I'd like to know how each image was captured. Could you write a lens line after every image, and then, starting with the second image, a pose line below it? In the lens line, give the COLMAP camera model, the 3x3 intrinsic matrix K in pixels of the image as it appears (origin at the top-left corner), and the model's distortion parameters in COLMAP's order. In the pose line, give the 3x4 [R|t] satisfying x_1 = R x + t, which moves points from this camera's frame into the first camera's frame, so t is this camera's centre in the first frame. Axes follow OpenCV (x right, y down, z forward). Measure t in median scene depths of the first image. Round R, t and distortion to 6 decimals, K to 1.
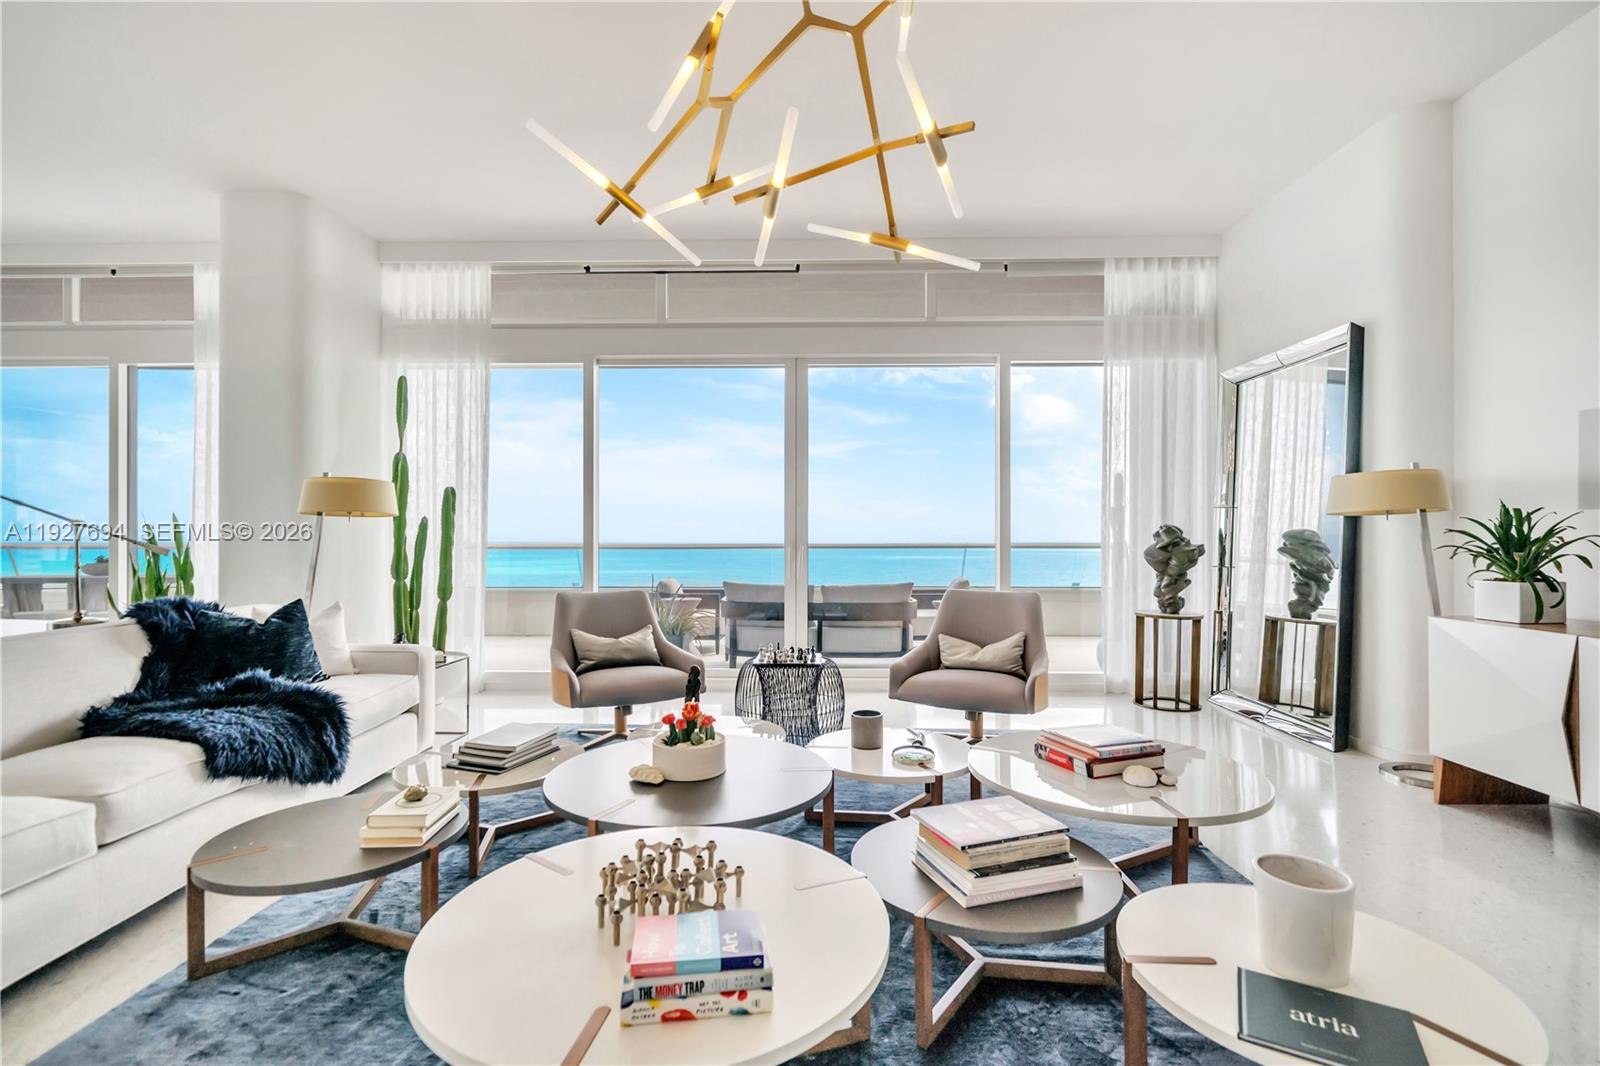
lens RADIAL K [[740.3, 0, 799.0], [0, 740.3, 536.5], [0, 0, 1]] dist [0.014648, -0.002432]
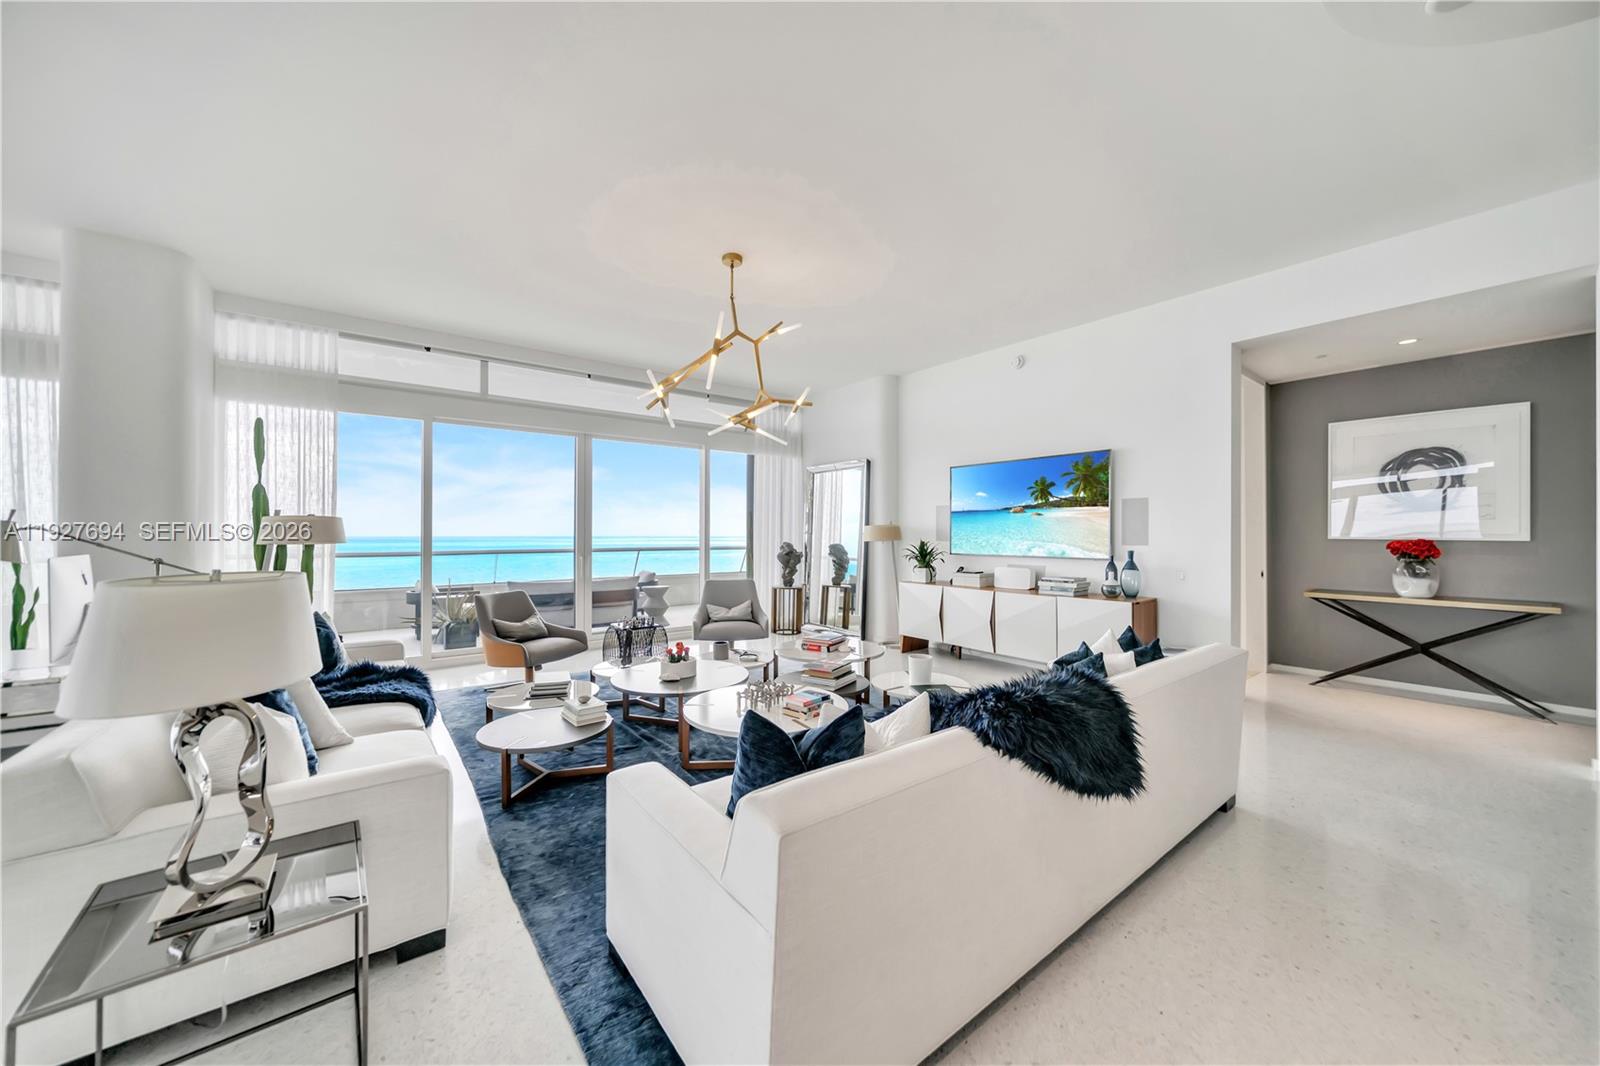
lens RADIAL K [[570.7, 0, 803.3], [0, 570.7, 532.5], [0, 0, 1]] dist [-0.003200, -0.000258]
pose [[0.783348, 0.004755, 0.621565, -0.540628], [-0.005241, 0.999986, -0.001045, -0.051060], [-0.621561, -0.002439, 0.783362, -0.290259]]
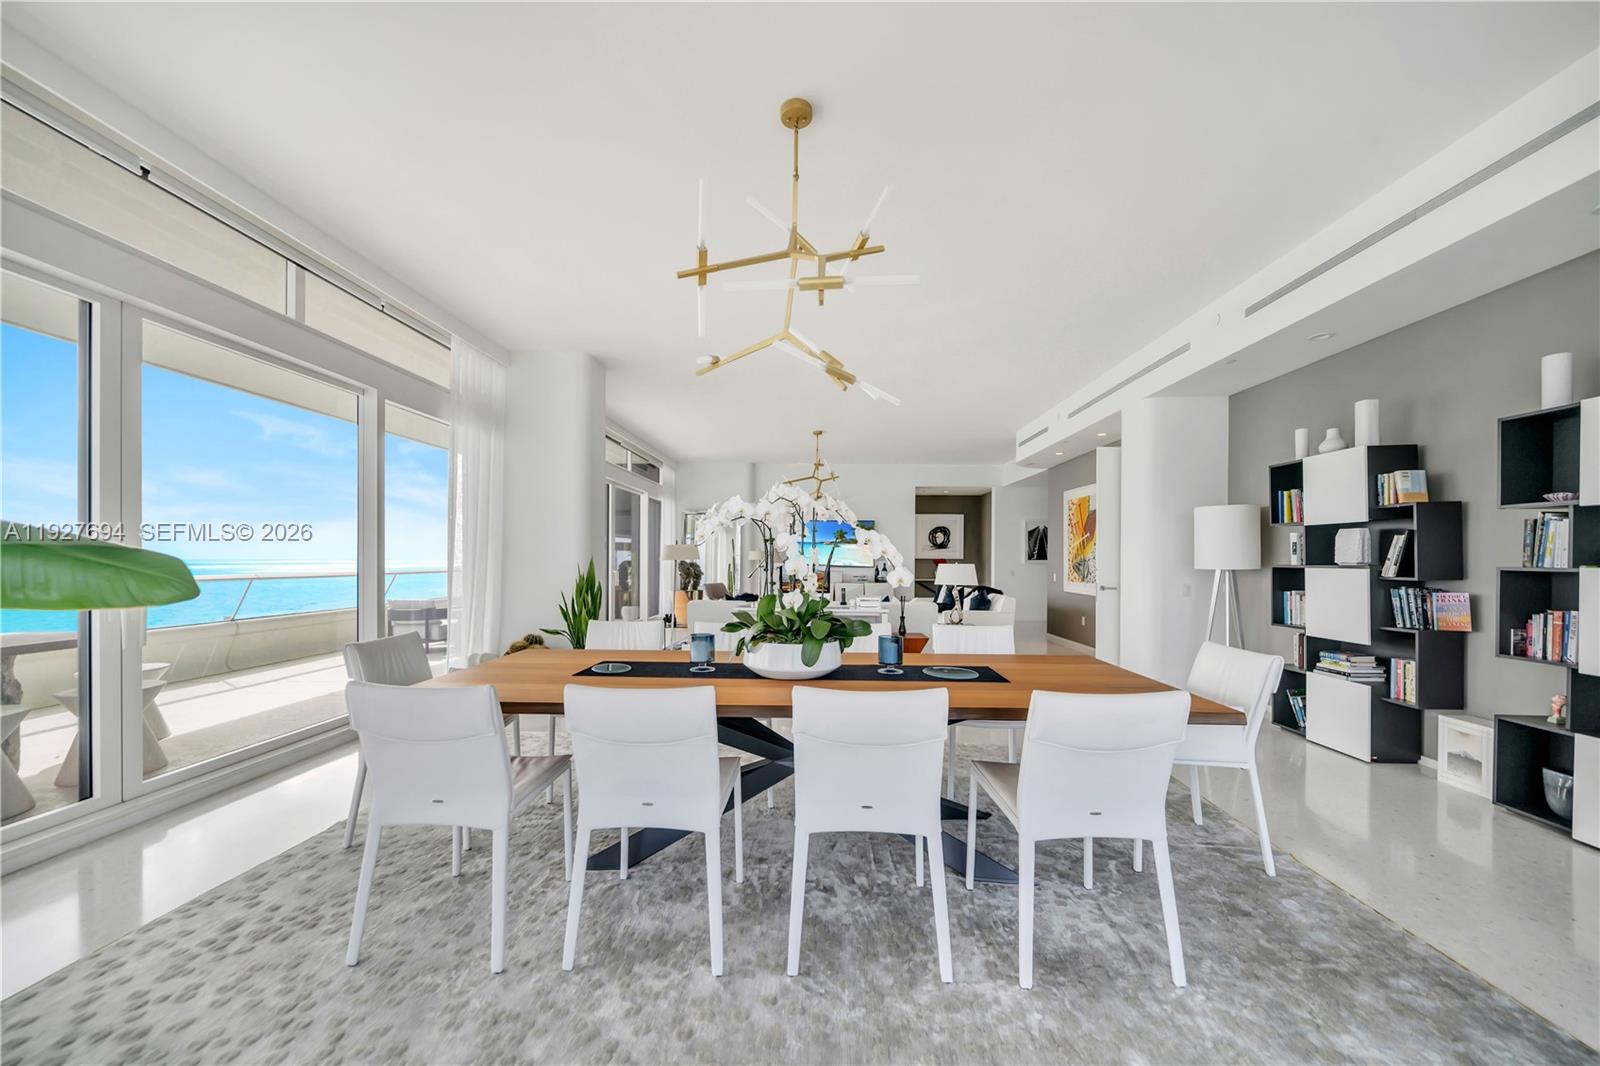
lens RADIAL K [[570.7, 0, 801.8], [0, 570.7, 559.1], [0, 0, 1]] dist [-0.003200, -0.000258]
pose [[0.037376, -0.002266, 0.999299, -2.276960], [-0.010237, 0.999944, 0.002650, -0.042688], [-0.999249, -0.010329, 0.037351, 0.560436]]
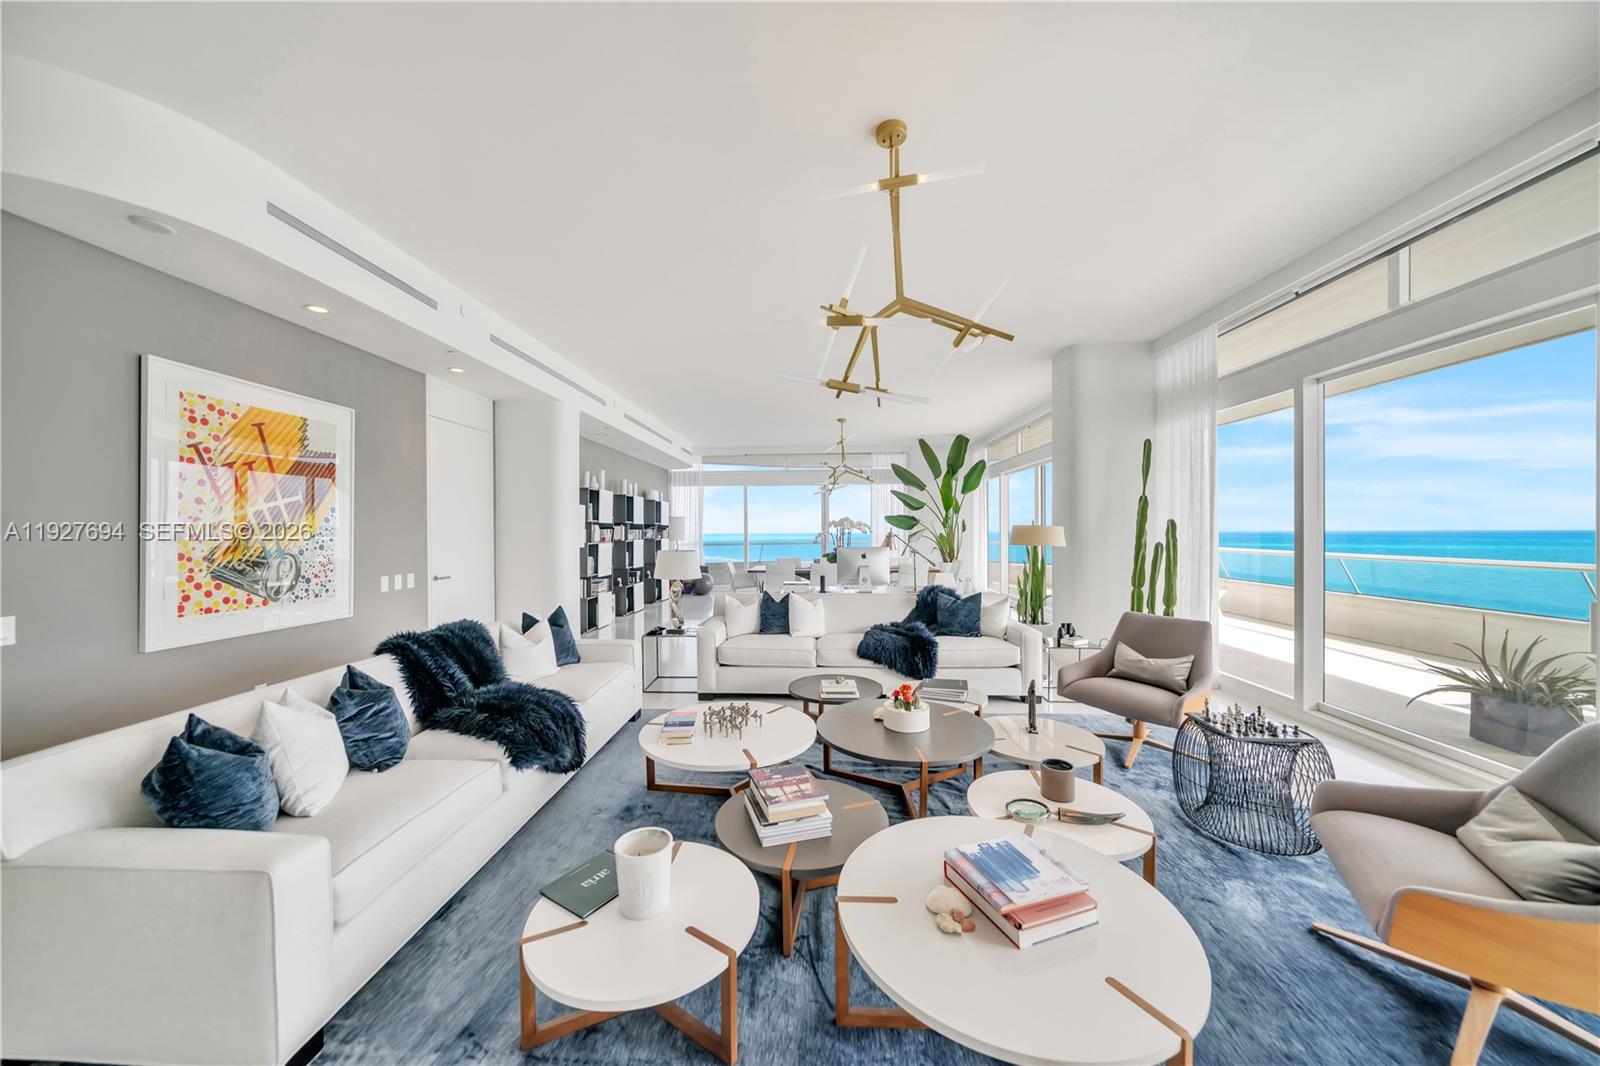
lens RADIAL K [[570.7, 0, 789.7], [0, 570.7, 528.5], [0, 0, 1]] dist [-0.003200, -0.000258]
pose [[-0.059018, -0.000567, -0.998257, 0.701770], [0.005984, 0.999982, -0.000921, -0.068987], [0.998239, -0.006028, -0.059013, 0.525277]]
